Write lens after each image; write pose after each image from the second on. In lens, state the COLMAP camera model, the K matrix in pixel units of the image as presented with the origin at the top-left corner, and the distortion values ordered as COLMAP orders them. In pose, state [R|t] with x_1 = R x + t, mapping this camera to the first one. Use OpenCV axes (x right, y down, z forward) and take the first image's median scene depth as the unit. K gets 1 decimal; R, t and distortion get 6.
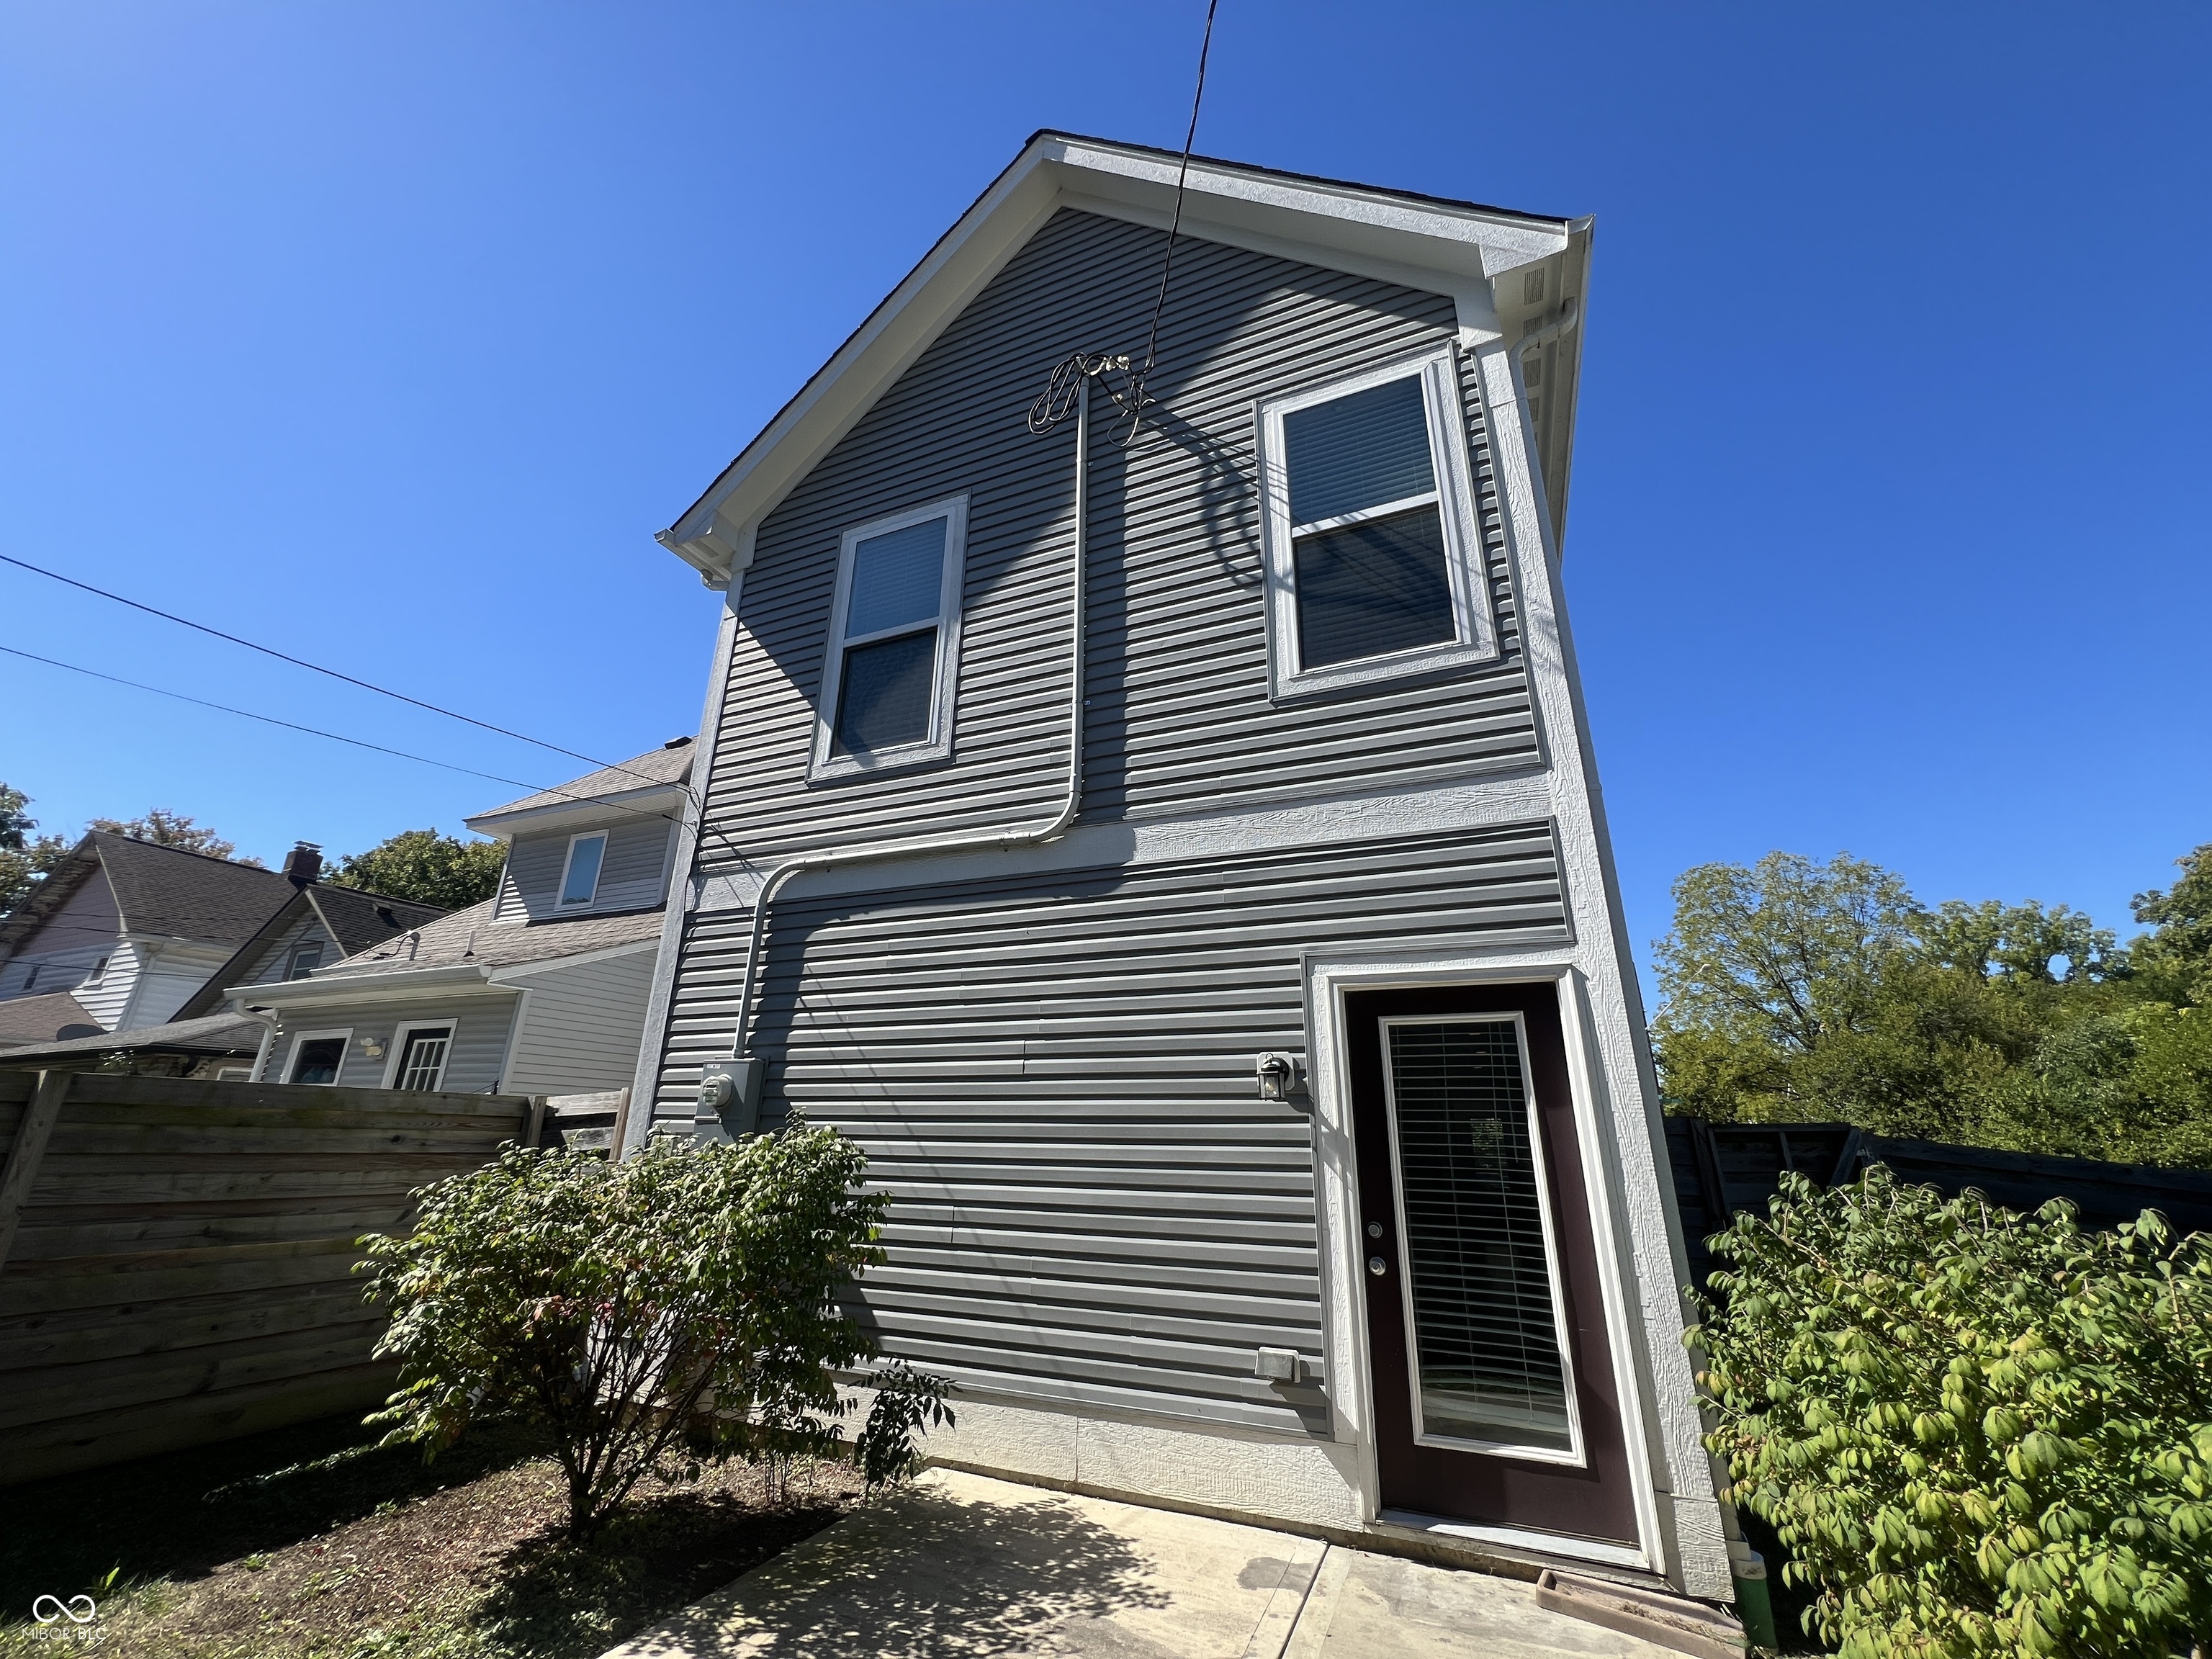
lens RADIAL K [[882.2, 0, 1105.4], [0, 882.2, 832.2], [0, 0, 1]] dist [-0.001394, 0.000990]
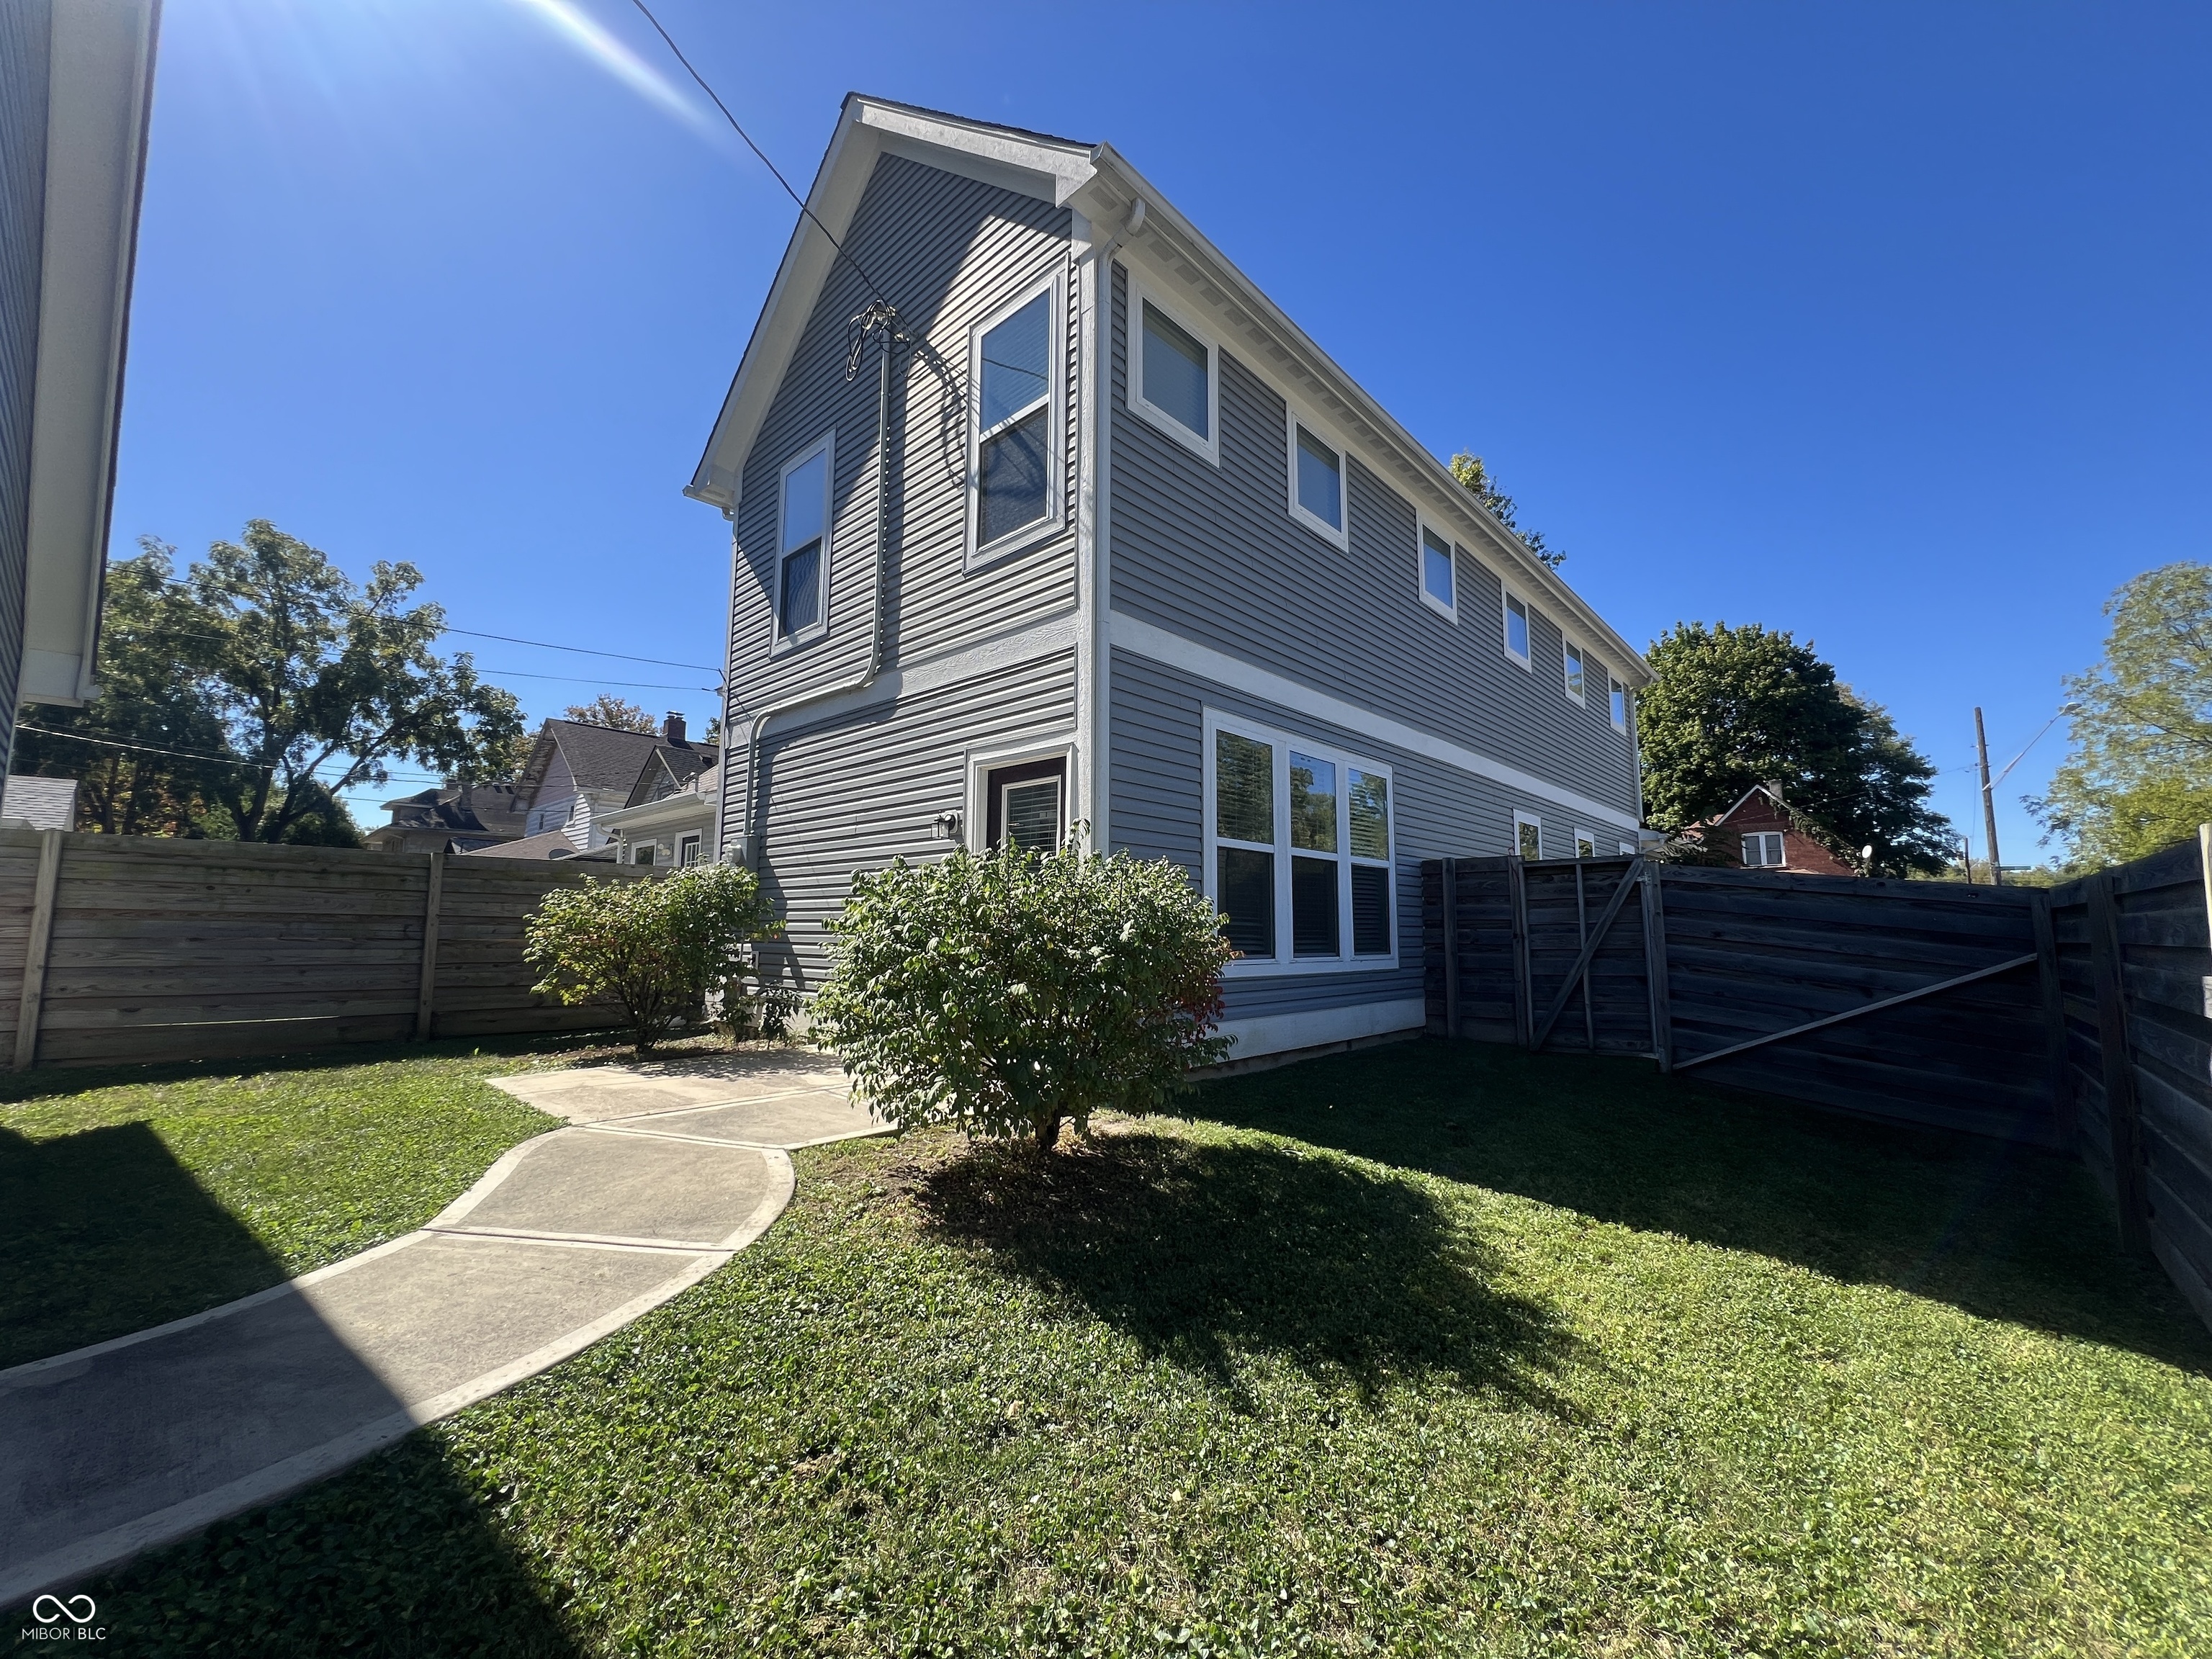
lens RADIAL K [[882.2, 0, 1105.1], [0, 882.2, 832.9], [0, 0, 1]] dist [-0.001394, 0.000990]
pose [[0.941741, -0.046137, -0.333159, 0.954094], [0.118311, 0.972683, 0.199727, 0.002075], [0.314843, -0.227507, 0.921474, -0.383426]]
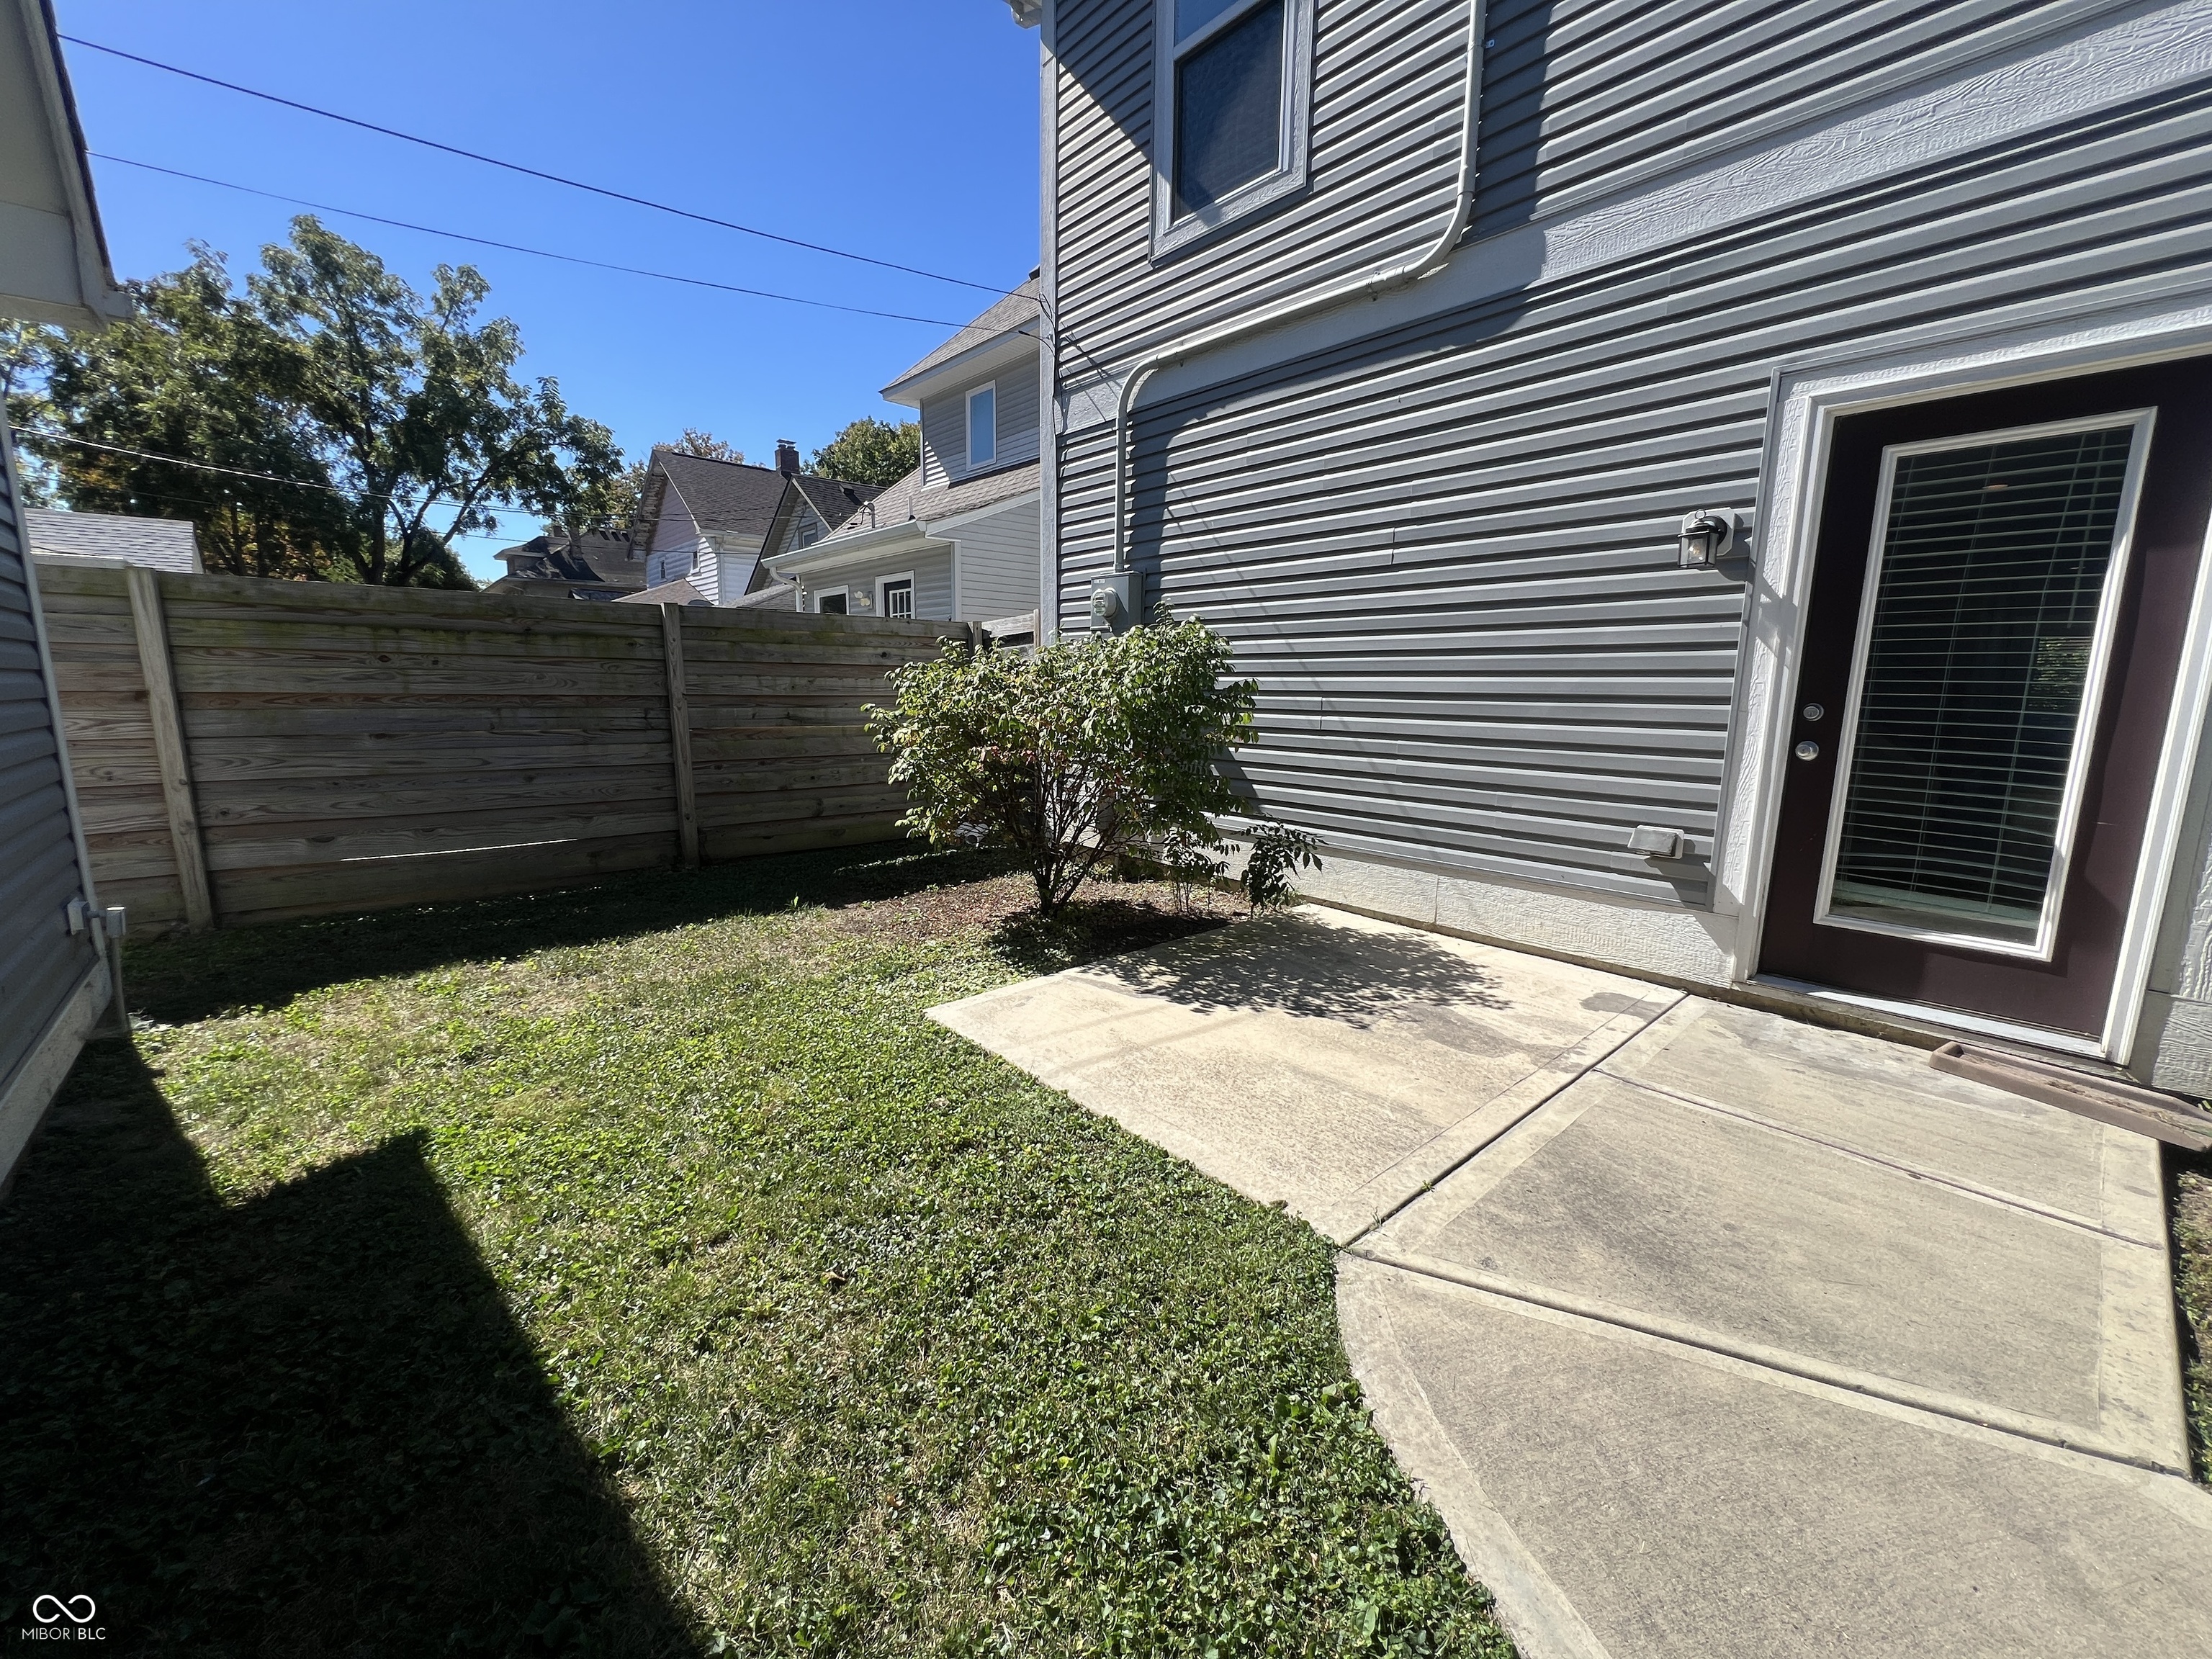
lens RADIAL K [[882.2, 0, 1106.8], [0, 882.2, 831.7], [0, 0, 1]] dist [-0.001394, 0.000990]
pose [[0.906259, 0.063656, -0.417902, 0.045850], [0.143900, 0.883098, 0.446576, 0.067349], [0.397476, -0.464850, 0.791156, 0.002838]]
